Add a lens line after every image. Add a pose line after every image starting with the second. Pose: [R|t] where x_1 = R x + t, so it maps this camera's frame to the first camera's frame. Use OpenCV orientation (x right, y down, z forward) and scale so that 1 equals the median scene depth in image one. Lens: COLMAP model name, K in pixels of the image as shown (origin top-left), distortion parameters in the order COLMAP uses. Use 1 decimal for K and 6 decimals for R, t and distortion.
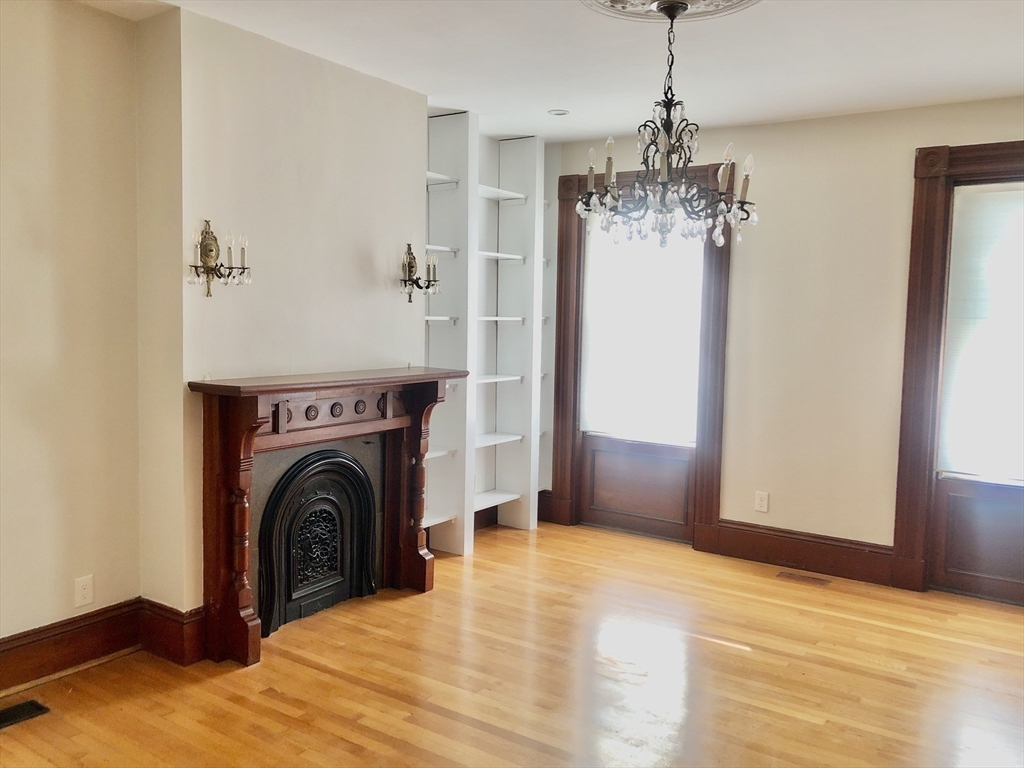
lens RADIAL K [[847.2, 0, 512.7], [0, 847.2, 375.3], [0, 0, 1]] dist [0.041484, -0.025169]
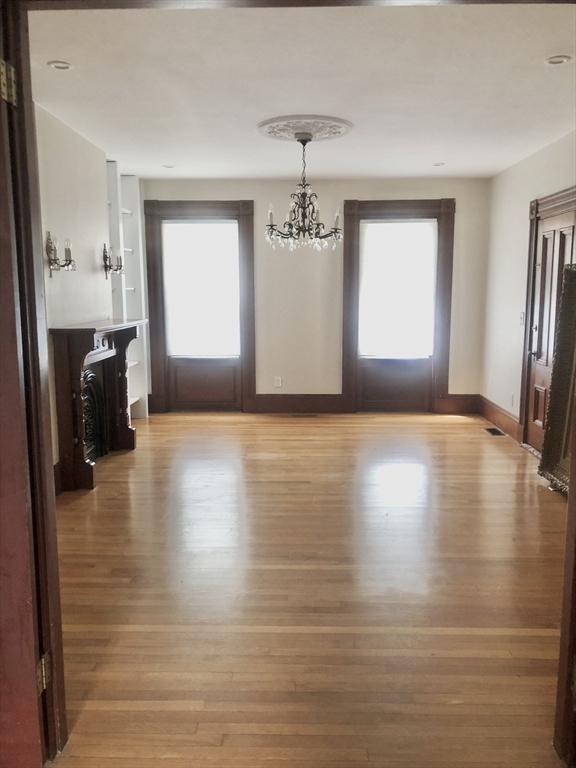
lens RADIAL K [[635.4, 0, 287.8], [0, 635.4, 381.6], [0, 0, 1]] dist [0.041484, -0.025169]
pose [[0.843927, -0.104826, 0.526117, -0.499267], [0.064722, 0.993455, 0.094122, 0.017025], [-0.532540, -0.045380, 0.845188, -0.248941]]
